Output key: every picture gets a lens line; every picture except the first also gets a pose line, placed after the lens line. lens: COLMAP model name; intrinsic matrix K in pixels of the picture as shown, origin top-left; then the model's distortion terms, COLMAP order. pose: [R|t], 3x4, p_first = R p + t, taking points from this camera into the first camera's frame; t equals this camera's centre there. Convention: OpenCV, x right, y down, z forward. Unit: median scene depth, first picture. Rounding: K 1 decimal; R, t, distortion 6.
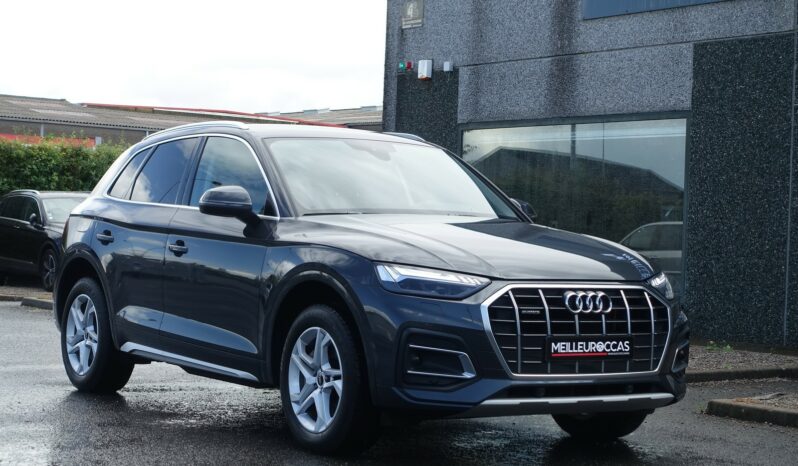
lens RADIAL K [[1665.9, 0, 399.0], [0, 1665.9, 233.0], [0, 0, 1]] dist [-0.110028, -0.393845]
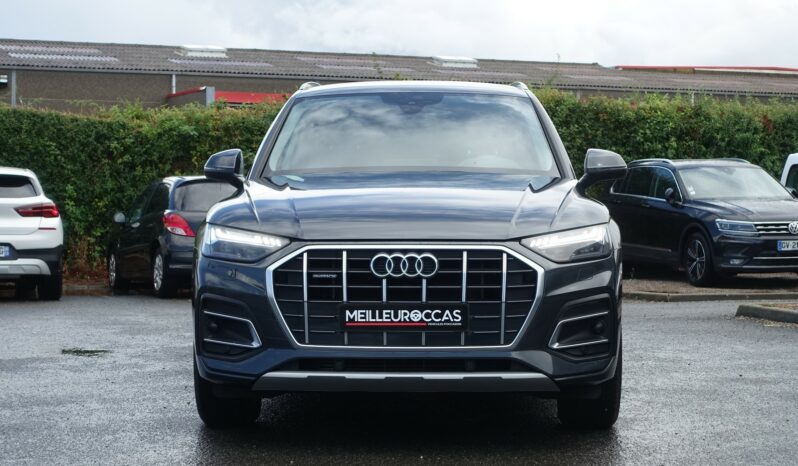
lens RADIAL K [[1665.9, 0, 399.0], [0, 1665.9, 233.0], [0, 0, 1]] dist [-0.110028, -0.393845]
pose [[0.831382, -0.016287, -0.555463, 0.596963], [0.026273, 0.999605, 0.010014, 0.015891], [0.555080, -0.022920, 0.831481, 0.267649]]
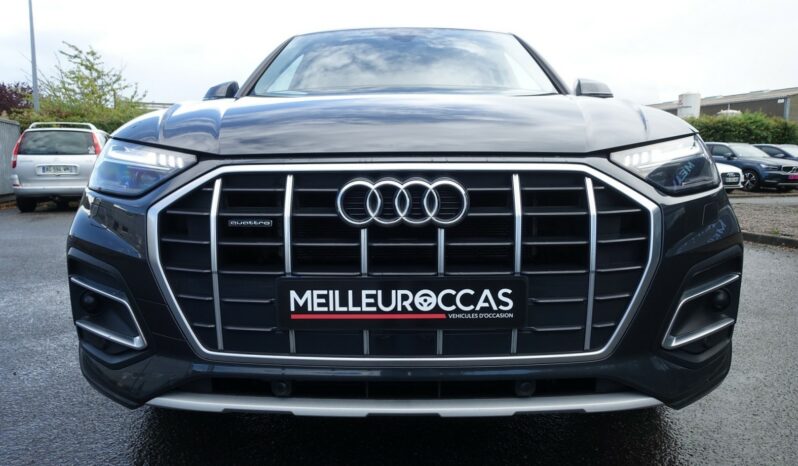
lens RADIAL K [[598.5, 0, 399.0], [0, 598.5, 233.0], [0, 0, 1]] dist [-0.009137, -0.002040]
pose [[0.832152, 0.034053, -0.553501, 0.203019], [0.032328, 0.993436, 0.109722, 0.032133], [0.553604, -0.109199, 0.825590, 0.859922]]
